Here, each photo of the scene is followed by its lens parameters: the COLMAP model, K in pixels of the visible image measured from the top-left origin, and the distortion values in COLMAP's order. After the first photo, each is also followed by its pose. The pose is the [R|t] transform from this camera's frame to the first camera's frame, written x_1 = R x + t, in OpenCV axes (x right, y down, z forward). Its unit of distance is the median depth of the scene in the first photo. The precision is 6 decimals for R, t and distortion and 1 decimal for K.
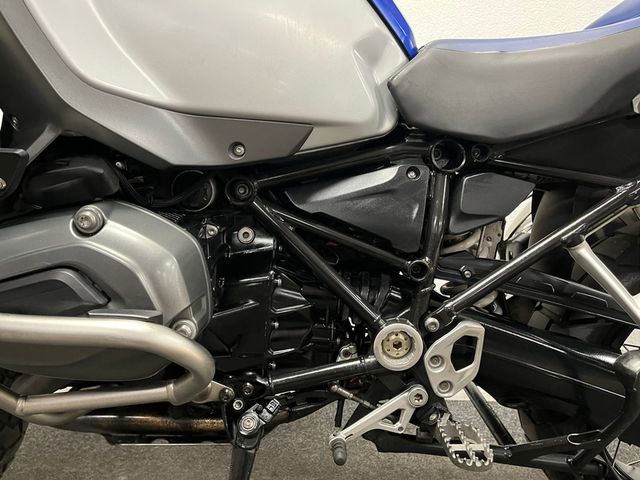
lens RADIAL K [[494.0, 0, 316.6], [0, 494.0, 242.8], [0, 0, 1]] dist [0.012617, -0.001614]
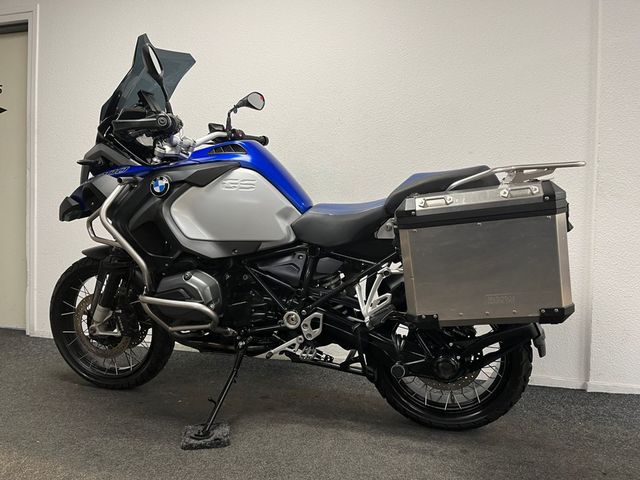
lens RADIAL K [[494.0, 0, 322.6], [0, 494.0, 239.2], [0, 0, 1]] dist [0.012617, -0.001614]
pose [[0.961686, 0.005004, -0.274108, 1.087847], [-0.018374, 0.998762, -0.046229, -0.117416], [0.273537, 0.049494, 0.960587, -1.633895]]
